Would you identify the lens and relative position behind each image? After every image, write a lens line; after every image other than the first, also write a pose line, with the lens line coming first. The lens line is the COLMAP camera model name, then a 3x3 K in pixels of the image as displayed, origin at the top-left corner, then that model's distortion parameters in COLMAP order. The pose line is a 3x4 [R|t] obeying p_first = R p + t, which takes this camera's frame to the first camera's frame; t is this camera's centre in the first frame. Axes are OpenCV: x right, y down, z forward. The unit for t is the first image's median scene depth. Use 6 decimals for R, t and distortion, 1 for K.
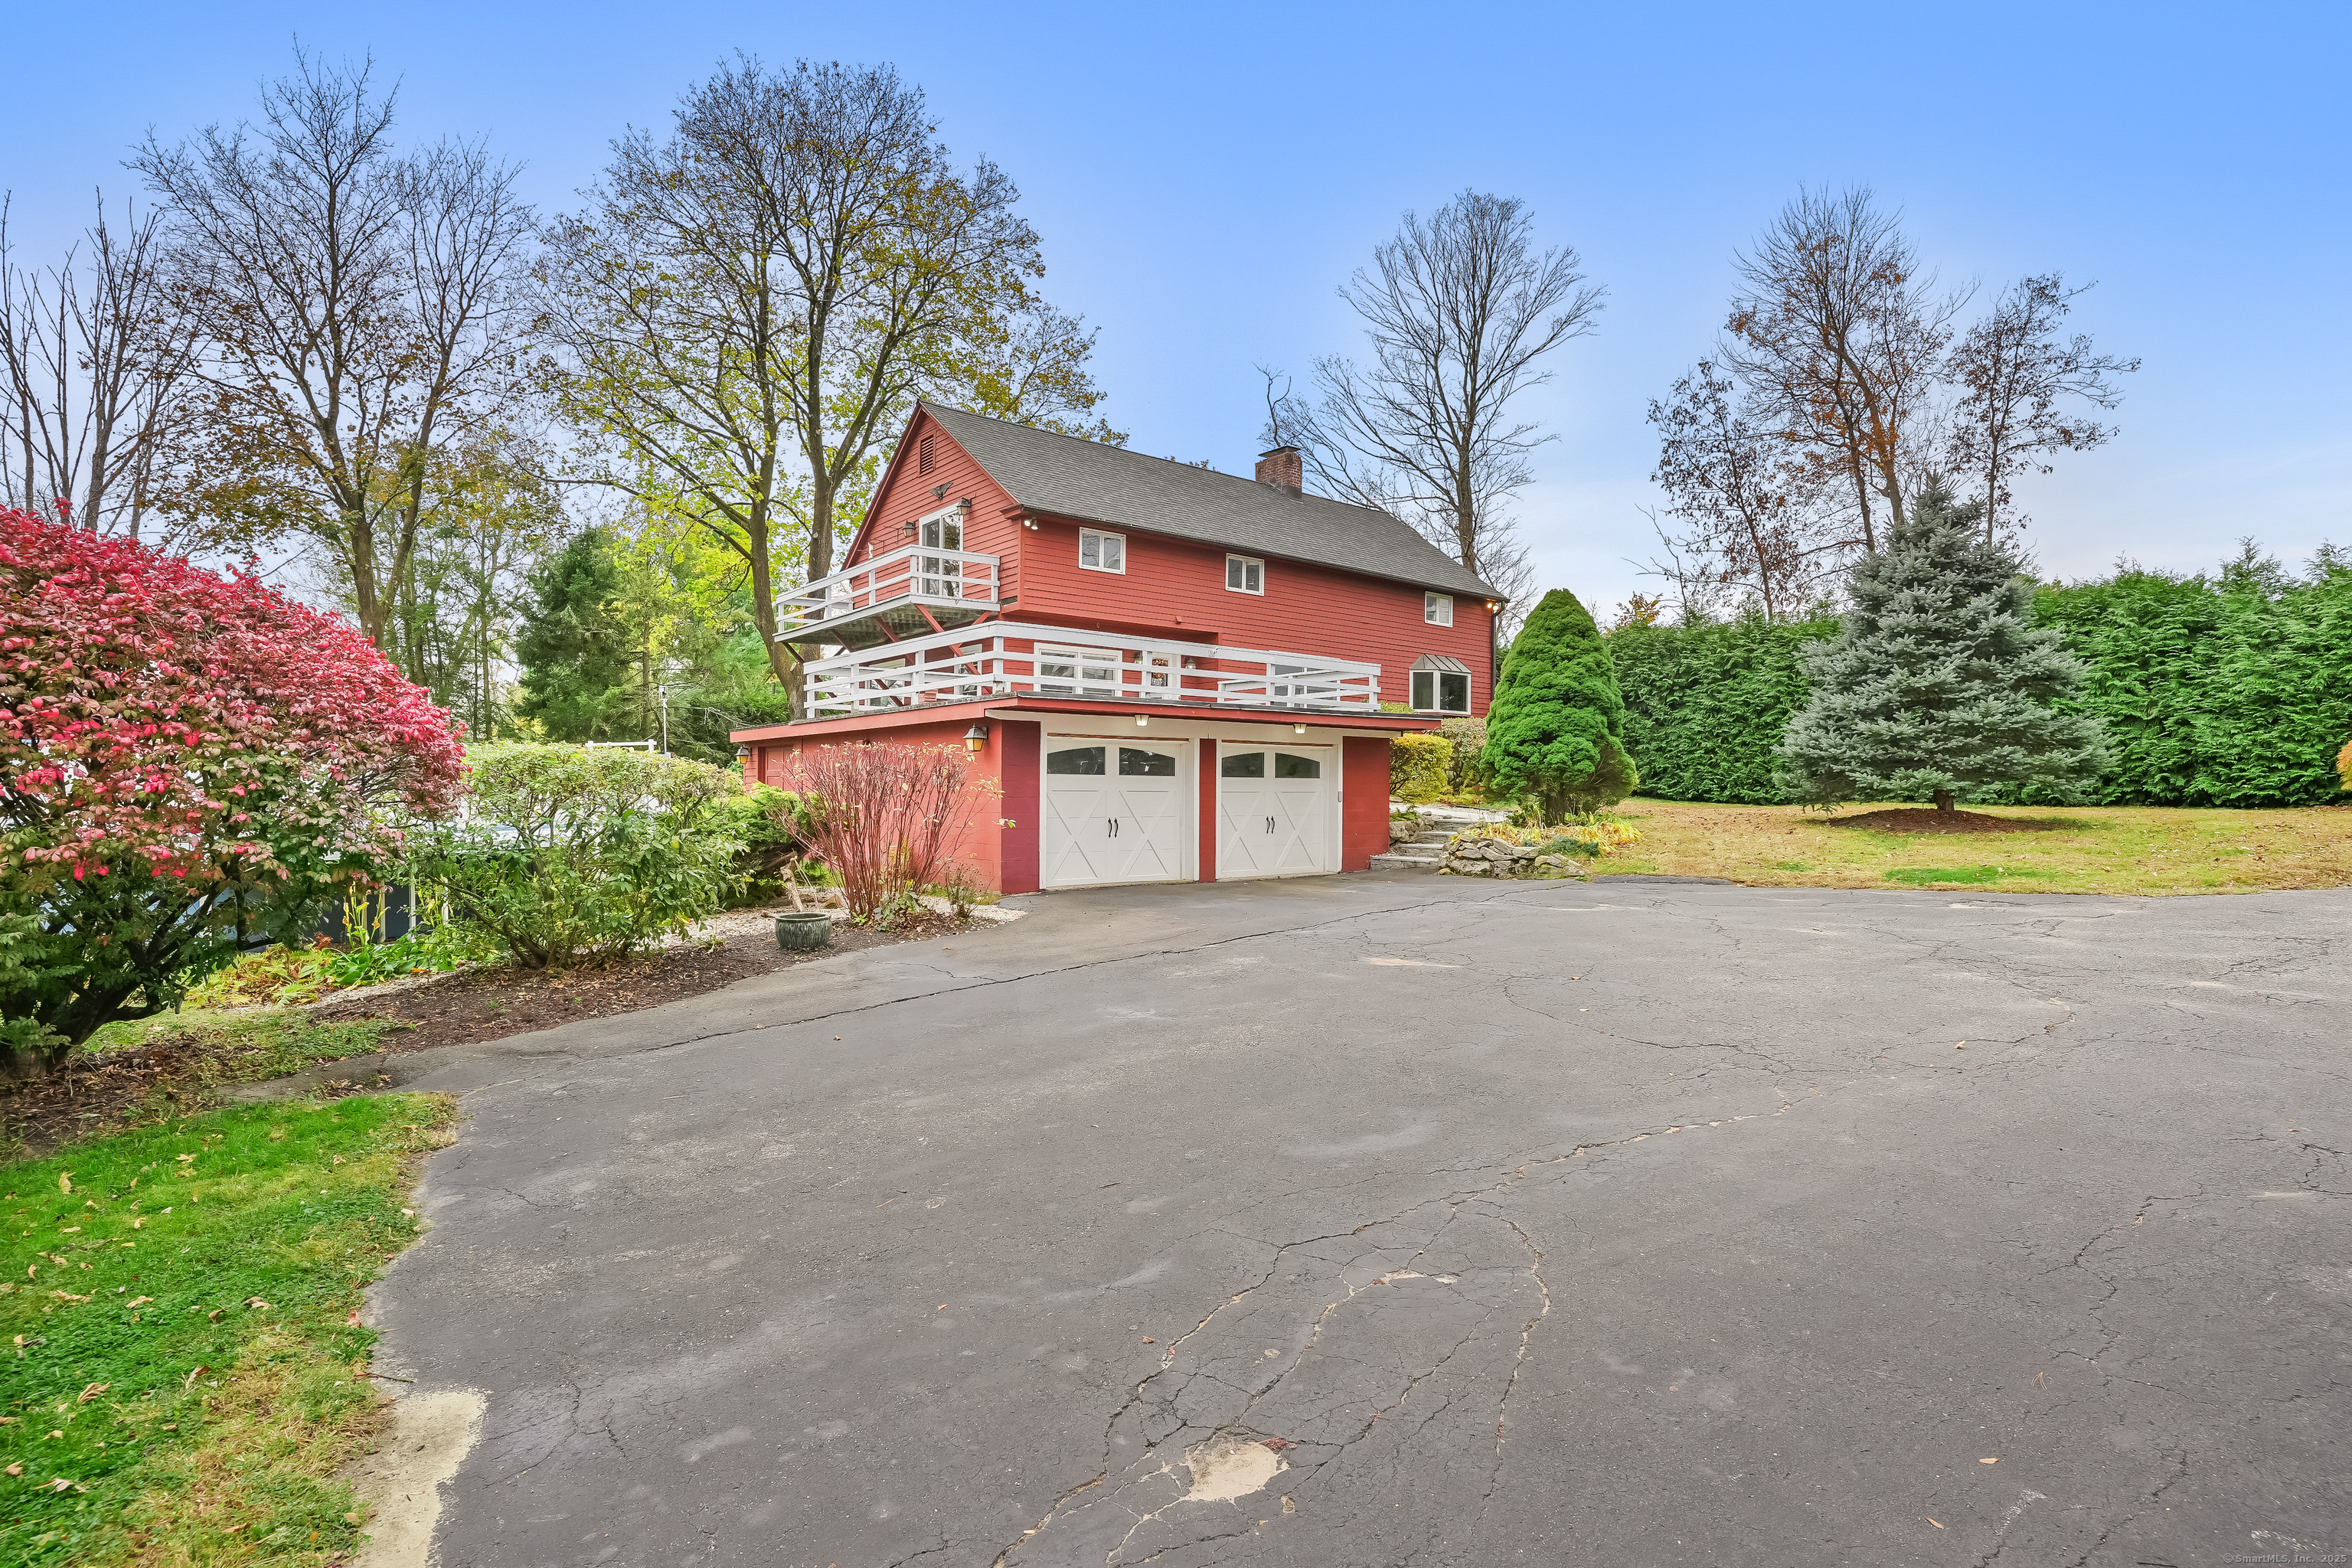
lens RADIAL K [[1159.5, 0, 1176.0], [0, 1159.5, 784.0], [0, 0, 1]] dist [-0.000999, -0.000113]
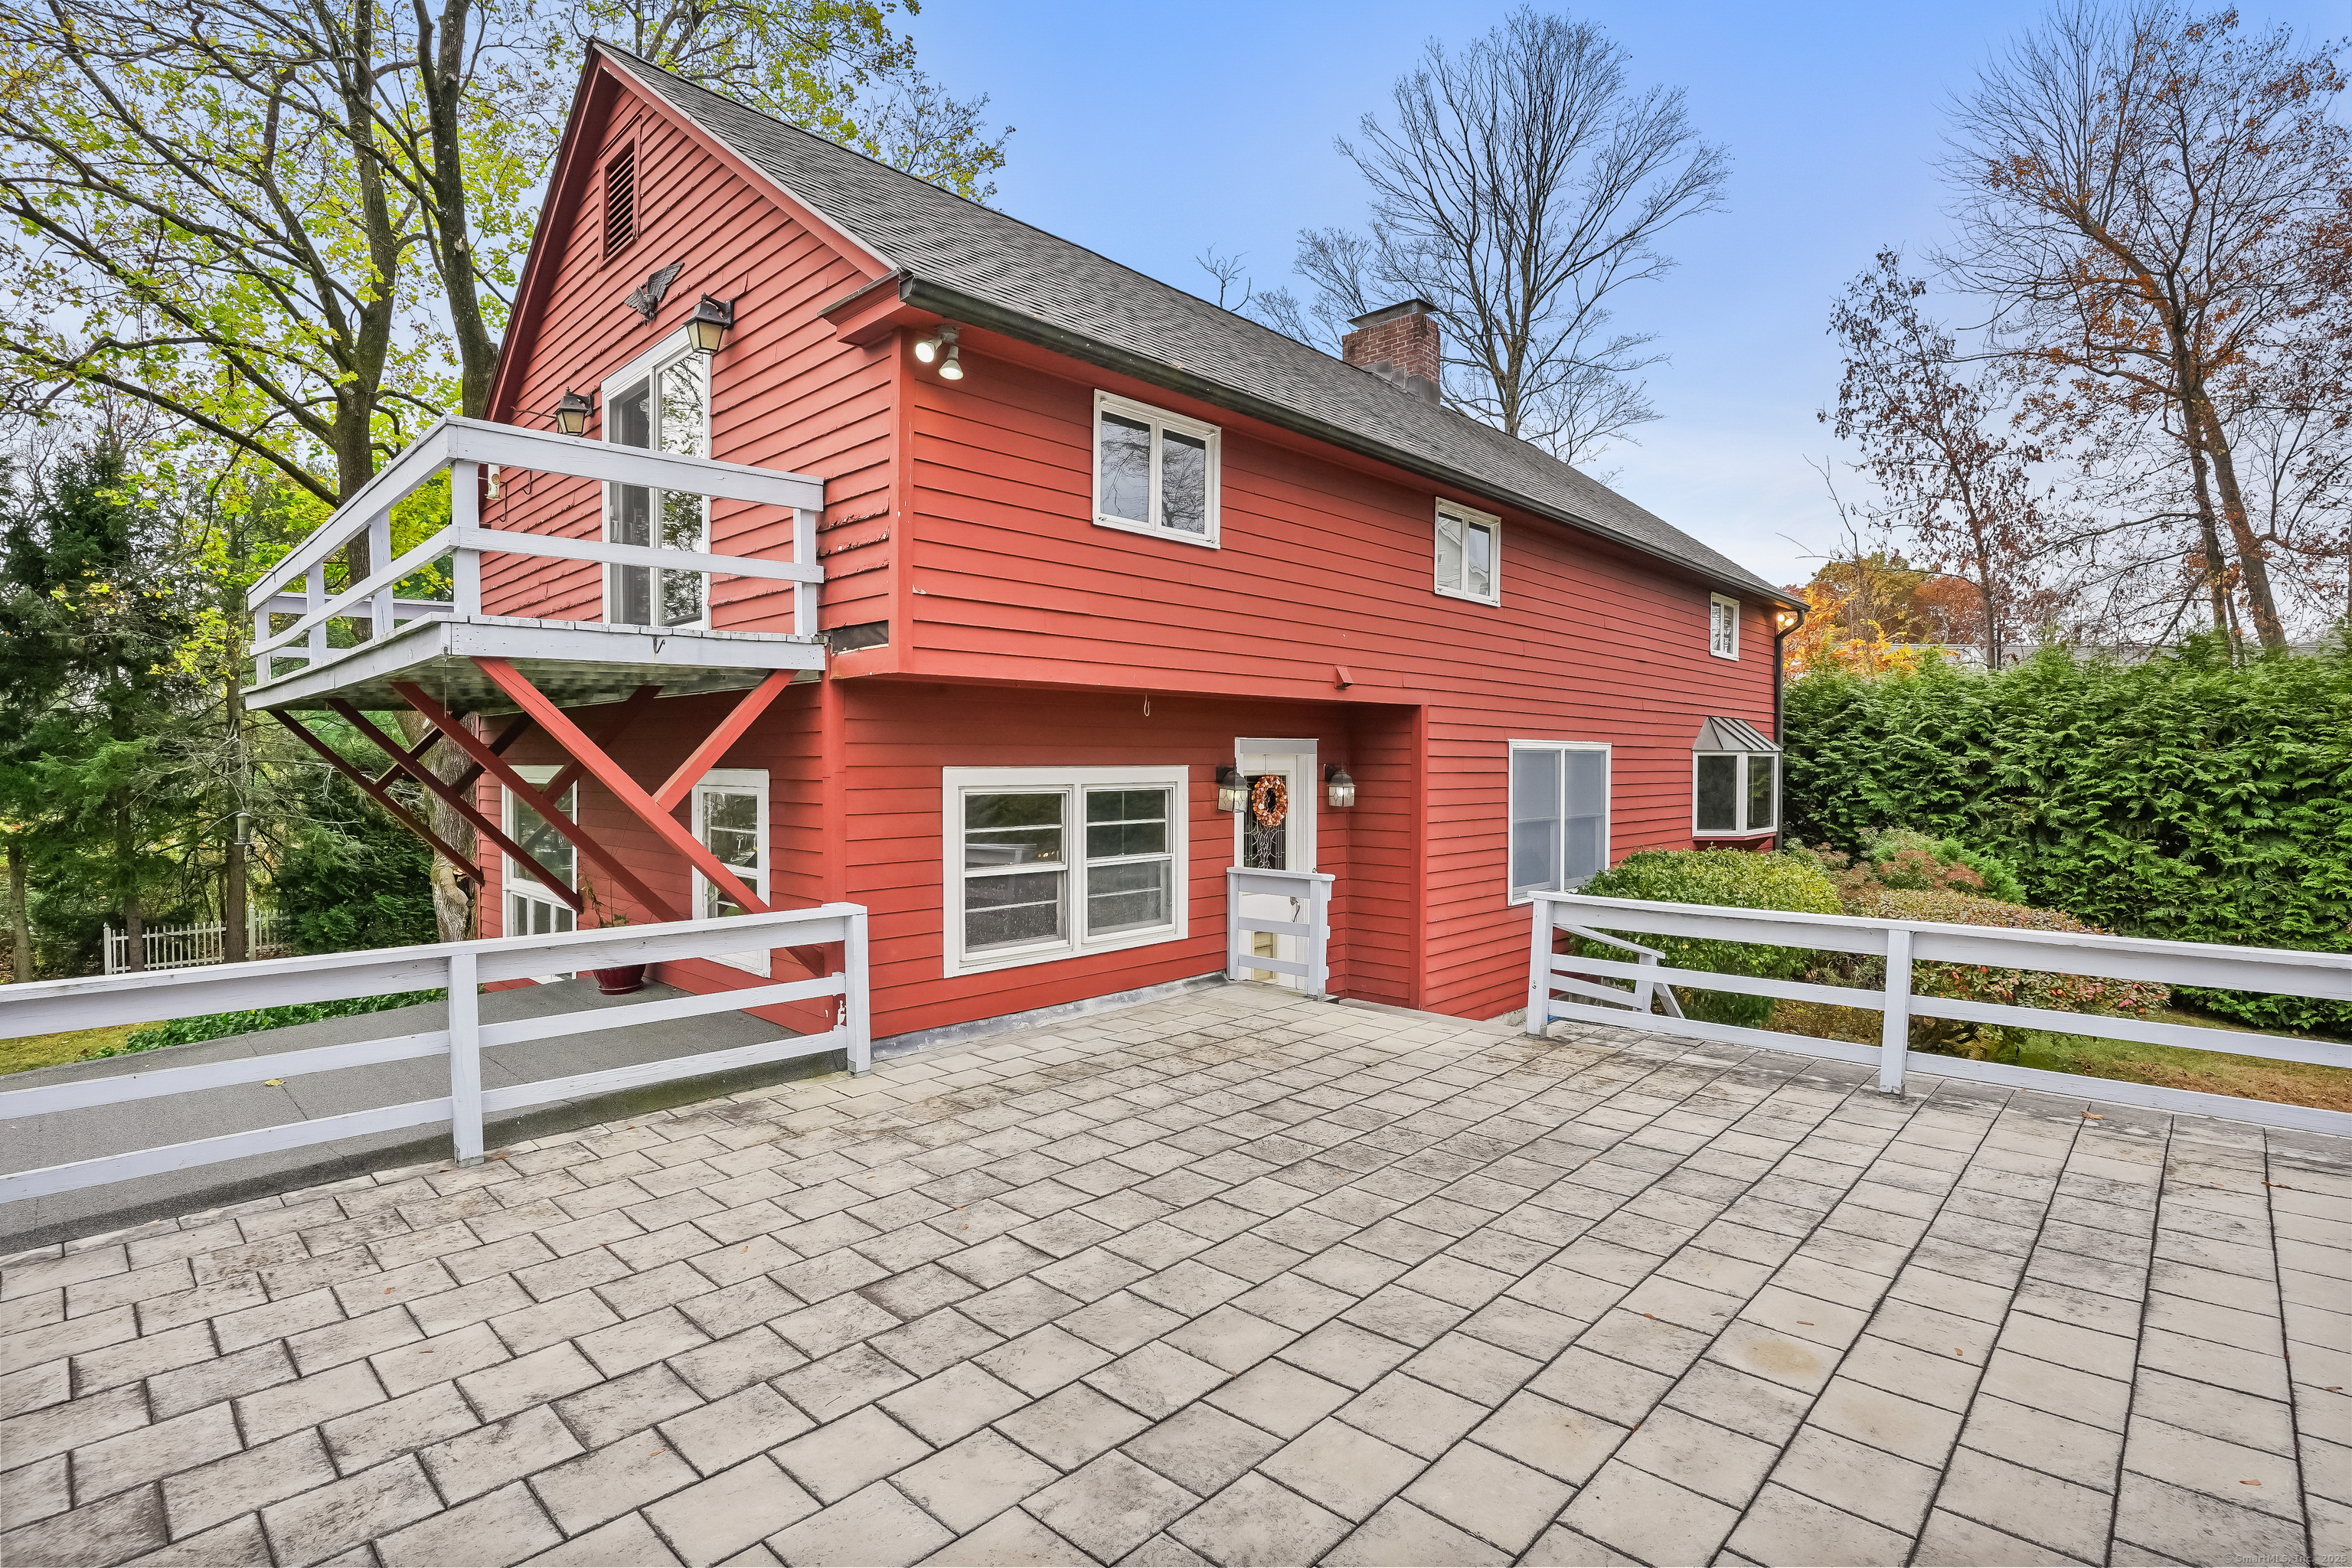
lens RADIAL K [[1280.0, 0, 1176.0], [0, 1280.0, 784.0], [0, 0, 1]] dist [-0.020938, -0.000194]
pose [[0.994903, -0.004712, 0.100724, -0.069843], [0.004356, 0.999983, 0.003757, -0.087188], [-0.100740, -0.003299, 0.994907, 0.484576]]
